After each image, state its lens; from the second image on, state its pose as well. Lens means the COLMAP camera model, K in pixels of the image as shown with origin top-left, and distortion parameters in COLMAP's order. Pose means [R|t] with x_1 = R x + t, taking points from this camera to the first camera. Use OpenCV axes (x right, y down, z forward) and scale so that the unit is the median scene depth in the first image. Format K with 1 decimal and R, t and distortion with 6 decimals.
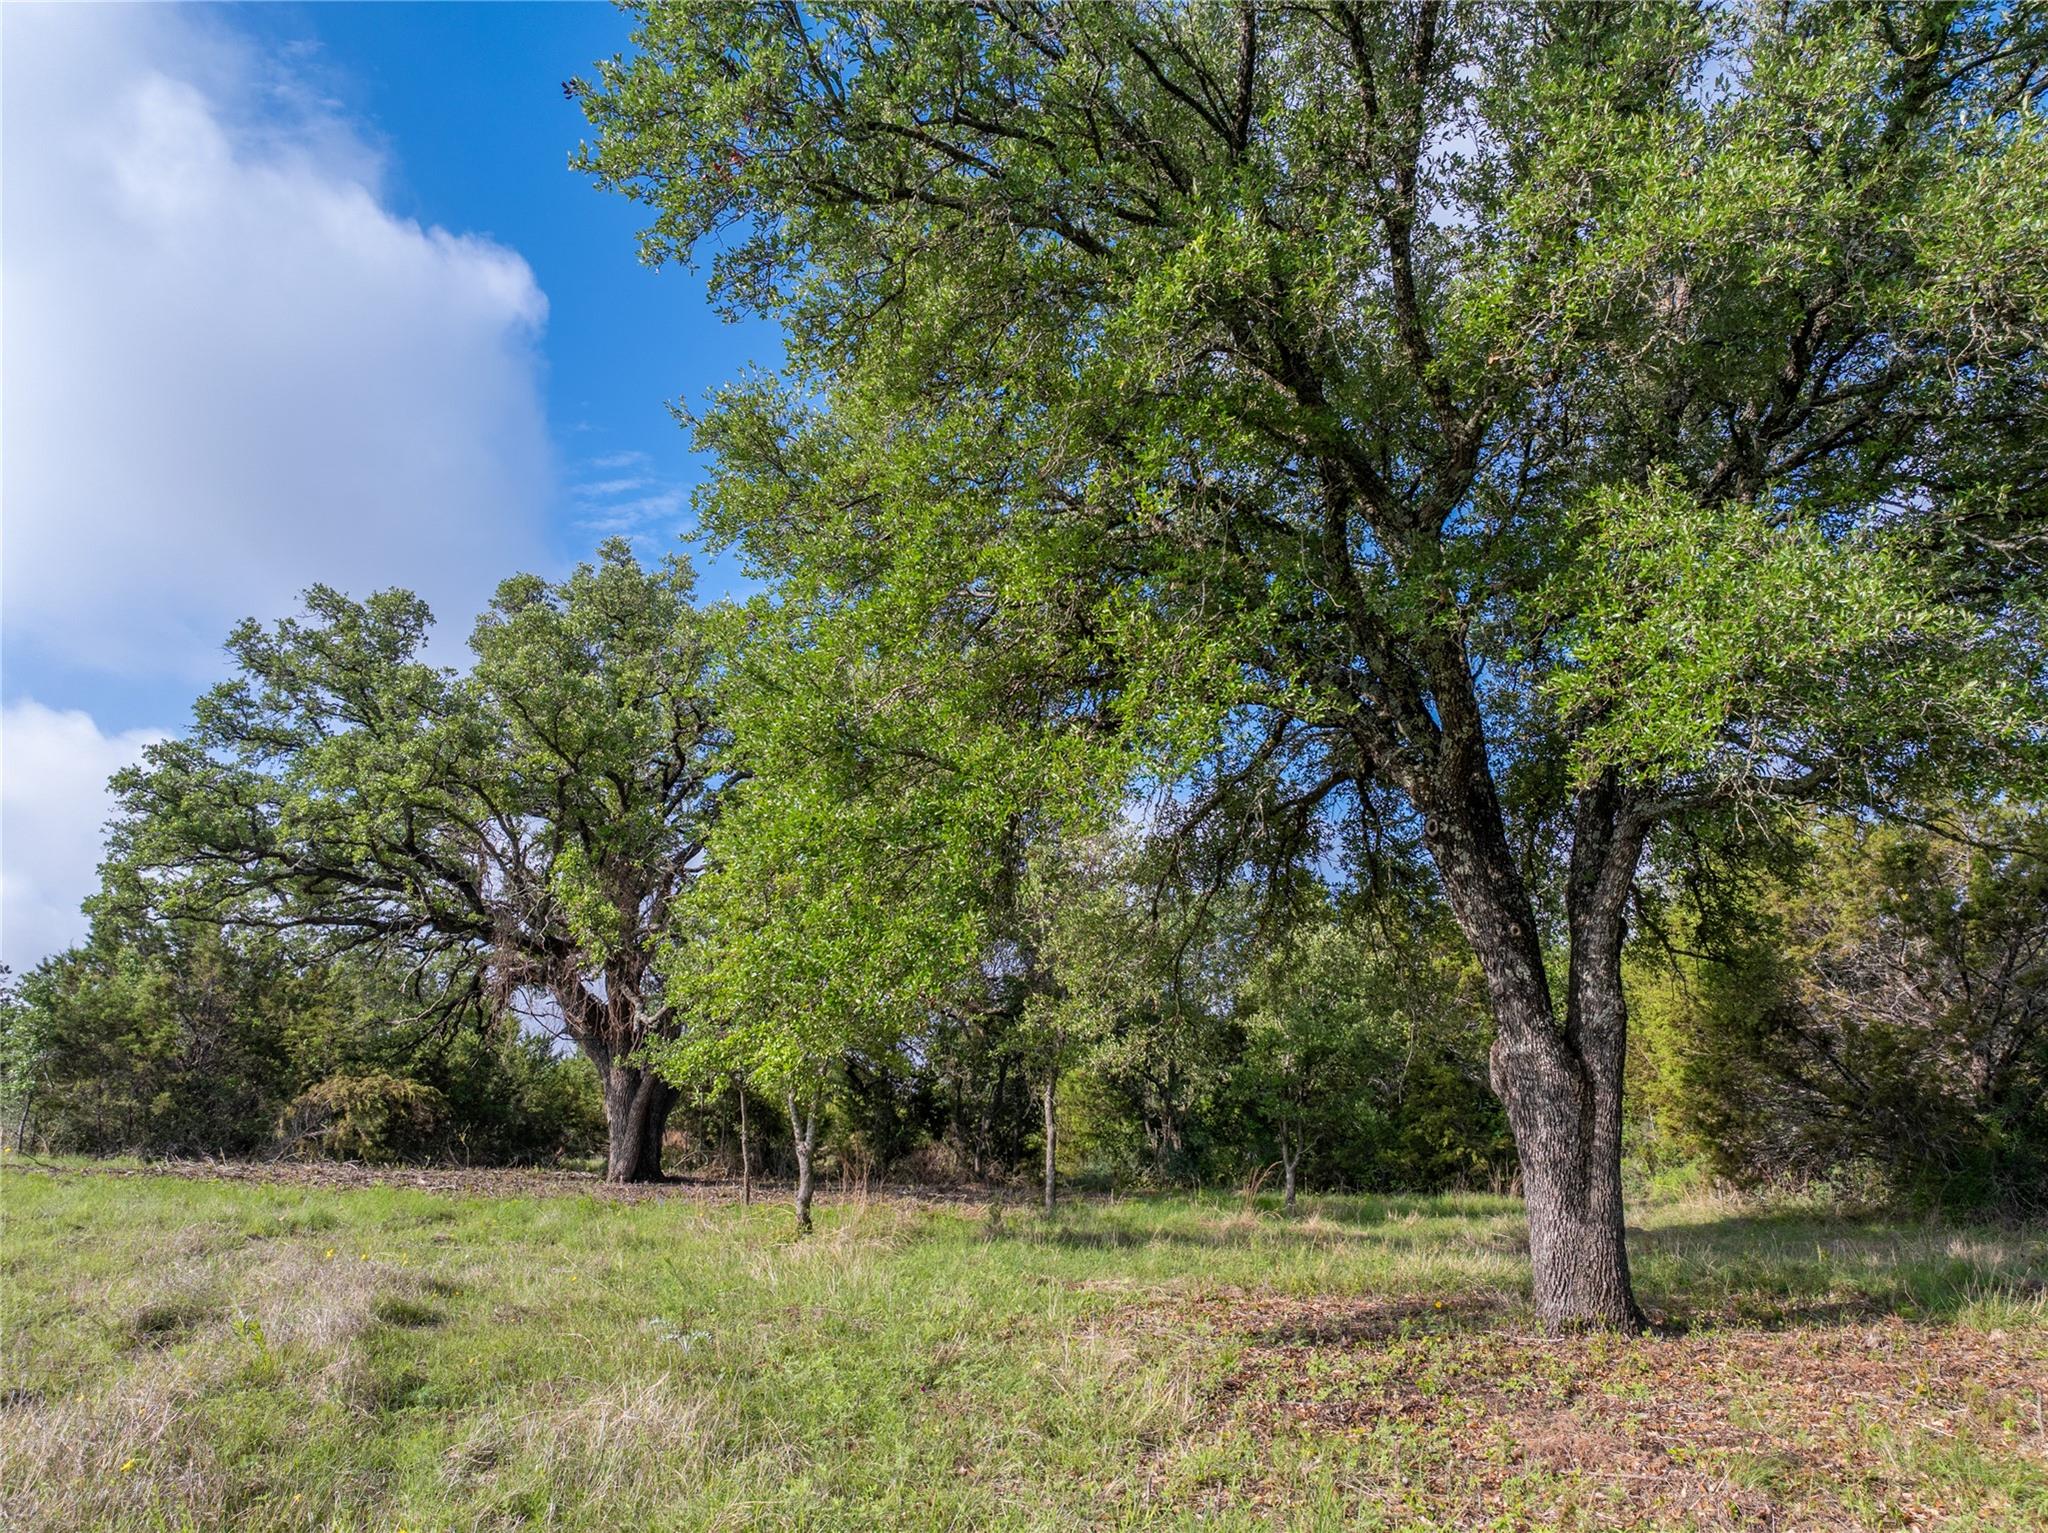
lens RADIAL K [[1438.4, 0, 1025.9], [0, 1438.4, 769.8], [0, 0, 1]] dist [-0.034236, 0.000694]
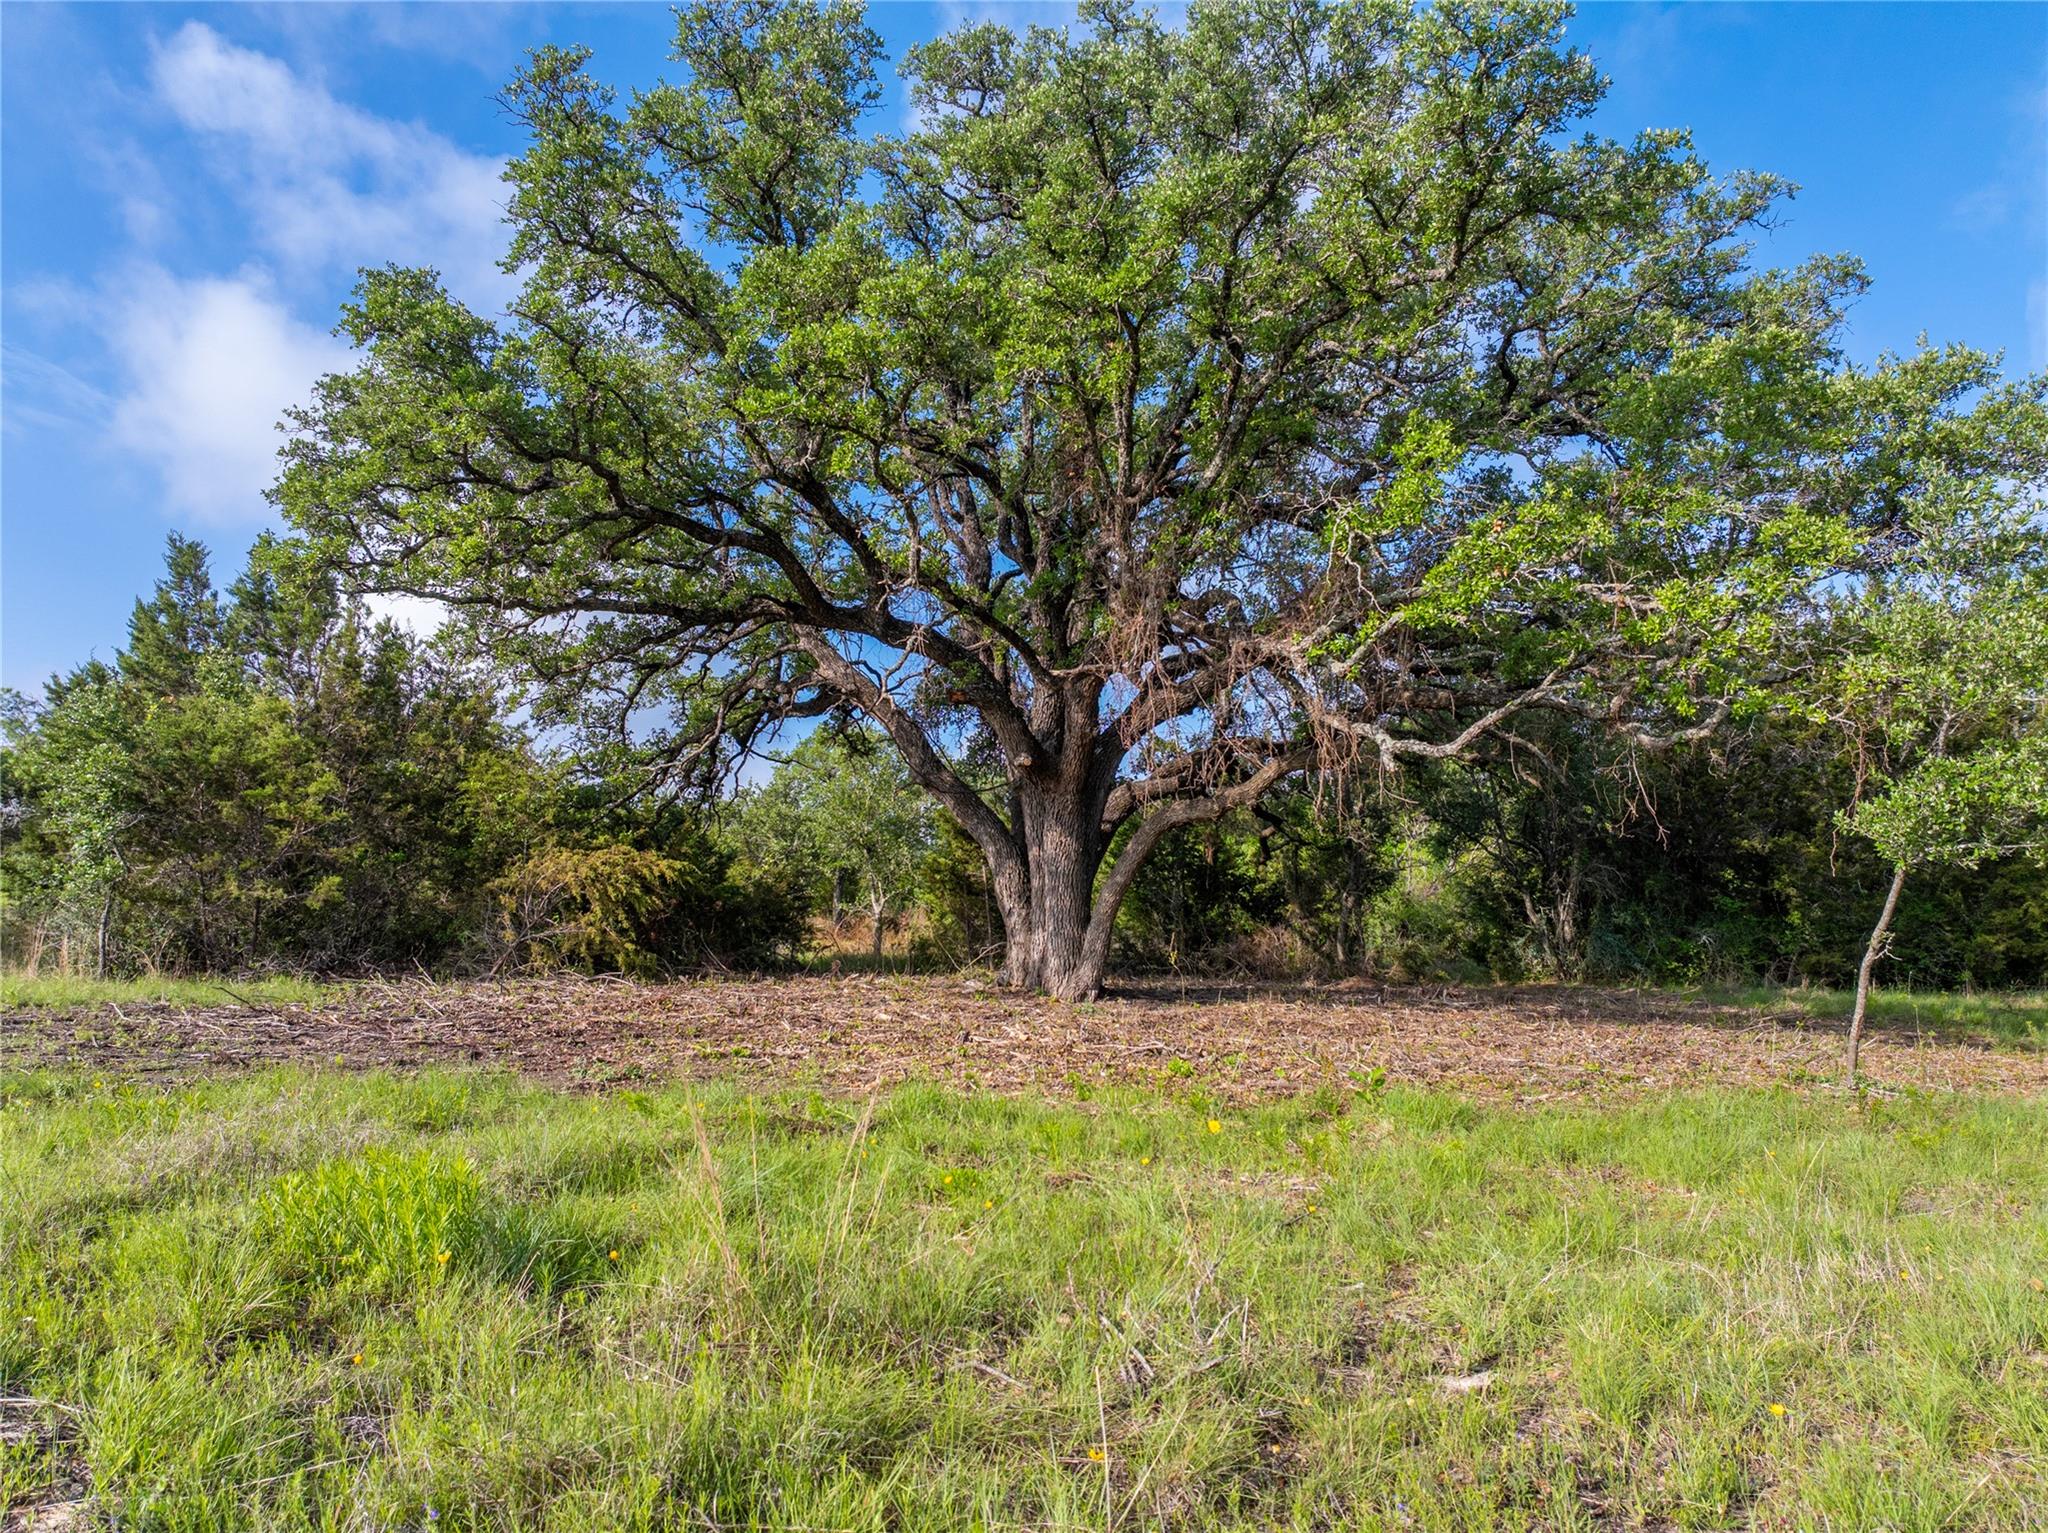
lens RADIAL K [[1438.4, 0, 1025.6], [0, 1438.4, 761.0], [0, 0, 1]] dist [-0.034236, 0.000694]
pose [[0.993406, 0.003627, 0.114596, -0.414610], [-0.021461, 0.987717, 0.154776, 0.078957], [-0.112627, -0.156214, 0.981281, 0.386981]]
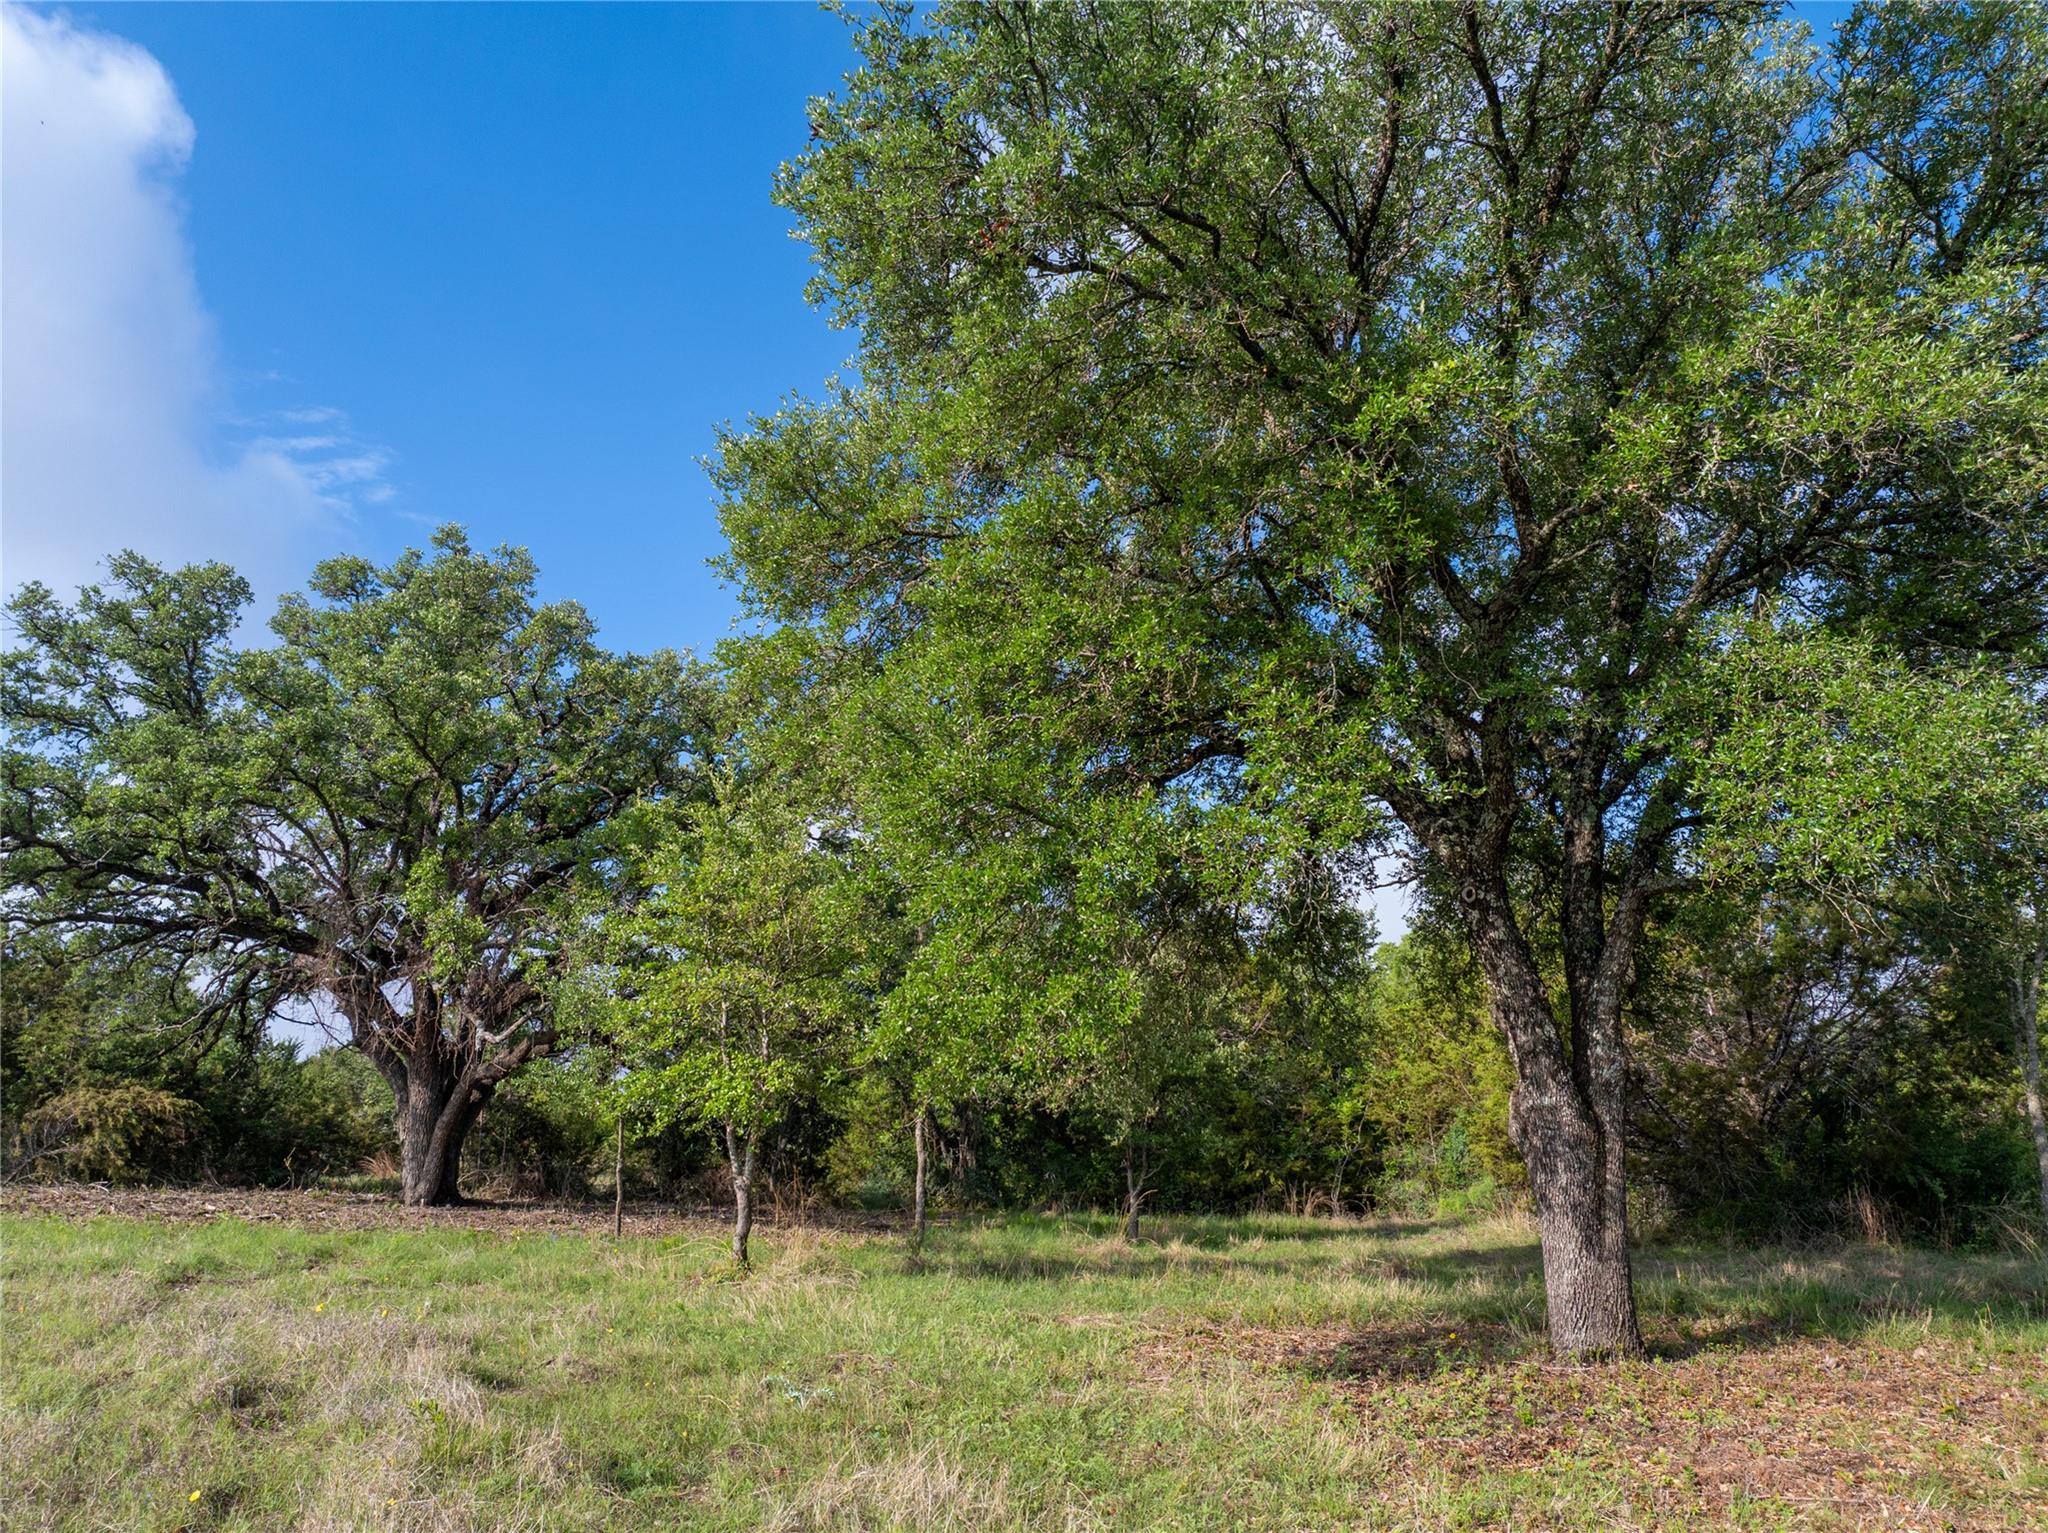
lens RADIAL K [[1438.4, 0, 1016.3], [0, 1438.4, 761.7], [0, 0, 1]] dist [-0.034236, 0.000694]
pose [[0.980461, 0.052913, 0.189463, -0.098632], [-0.050670, 0.998576, -0.016666, -0.009168], [-0.190075, 0.006740, 0.981746, 0.001338]]
